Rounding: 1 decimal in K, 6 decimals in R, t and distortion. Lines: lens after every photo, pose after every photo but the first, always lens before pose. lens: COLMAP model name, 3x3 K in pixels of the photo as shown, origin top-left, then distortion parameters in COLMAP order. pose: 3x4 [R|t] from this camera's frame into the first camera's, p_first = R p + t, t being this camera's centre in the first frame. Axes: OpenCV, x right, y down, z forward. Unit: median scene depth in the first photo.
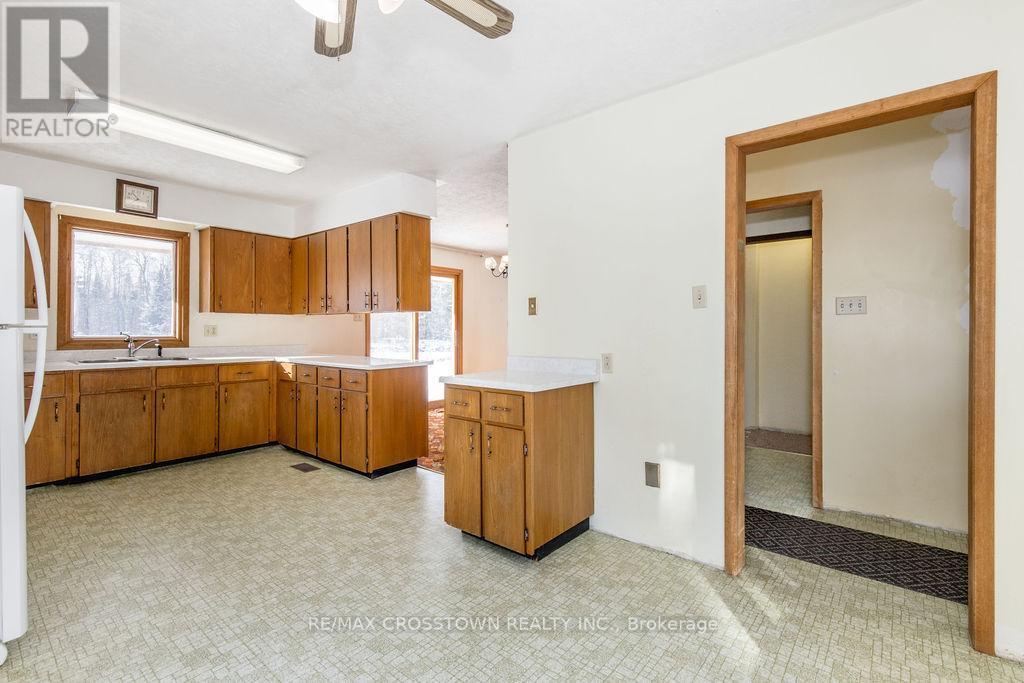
lens RADIAL K [[475.9, 0, 515.0], [0, 475.9, 332.3], [0, 0, 1]] dist [0.003111, -0.000075]
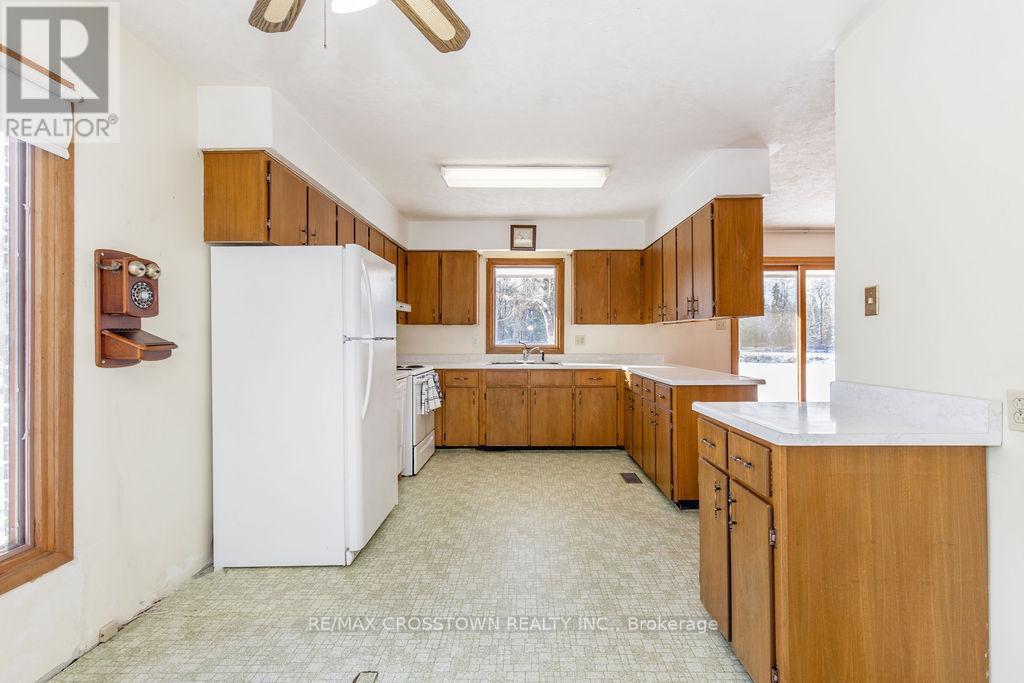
lens RADIAL K [[458.5, 0, 525.2], [0, 458.5, 339.7], [0, 0, 1]] dist [0.003946, -0.000122]
pose [[0.626455, -0.000187, -0.779457, 0.174540], [-0.001240, 0.999998, -0.001237, -0.003690], [0.779456, 0.001742, 0.626454, 0.236052]]
